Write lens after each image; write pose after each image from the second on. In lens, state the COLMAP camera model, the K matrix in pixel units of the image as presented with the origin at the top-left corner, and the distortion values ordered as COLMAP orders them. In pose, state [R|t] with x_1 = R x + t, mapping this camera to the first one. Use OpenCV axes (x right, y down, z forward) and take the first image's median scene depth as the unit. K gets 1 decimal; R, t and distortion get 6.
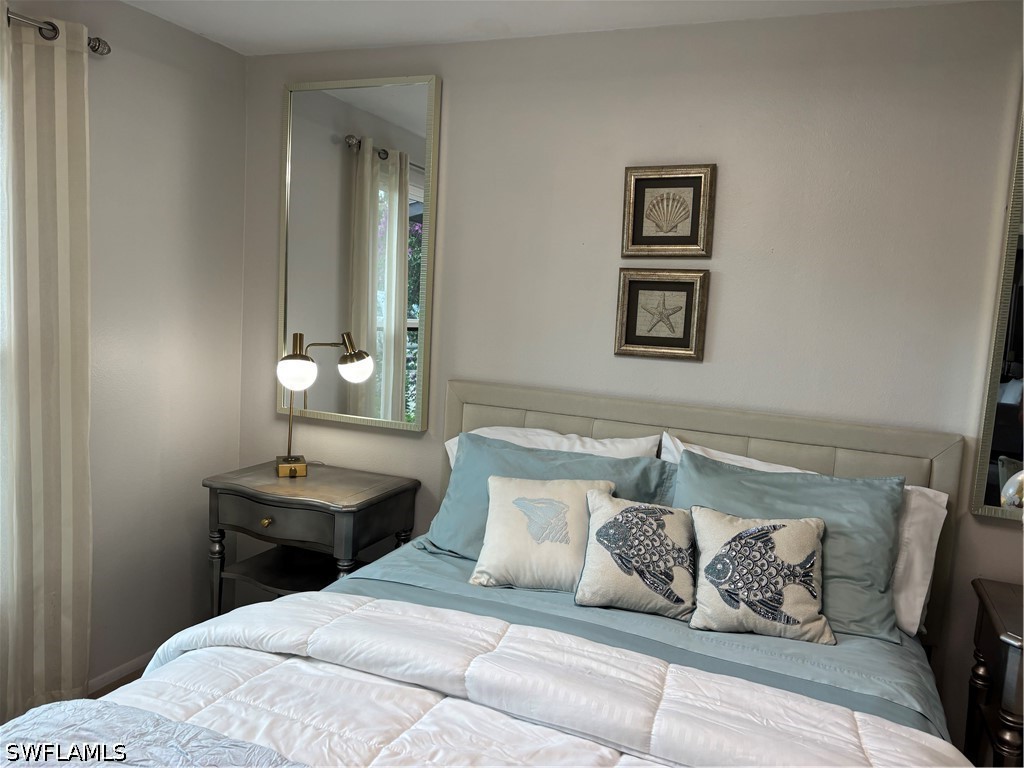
lens RADIAL K [[782.6, 0, 512.0], [0, 782.6, 384.0], [0, 0, 1]] dist [0.059872, -0.063063]
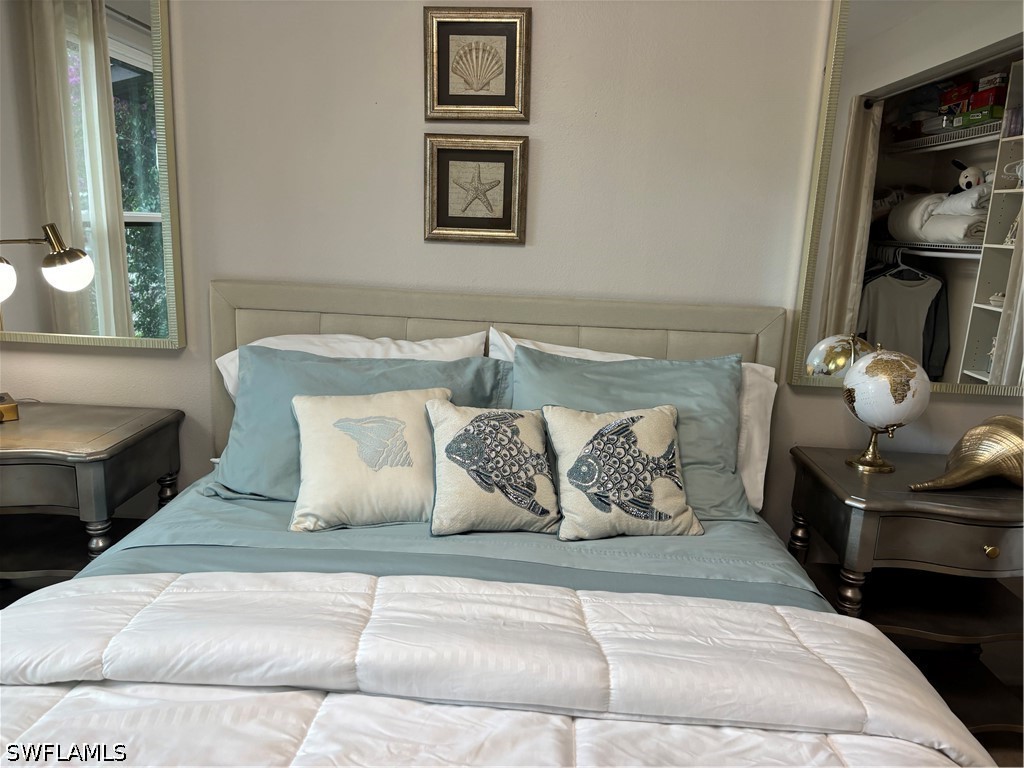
lens RADIAL K [[782.6, 0, 512.0], [0, 782.6, 384.0], [0, 0, 1]] dist [0.059872, -0.063063]
pose [[0.937044, -0.092276, 0.336799, -0.097656], [0.051542, 0.990439, 0.127957, 0.015552], [-0.345387, -0.102542, 0.932841, 0.189709]]
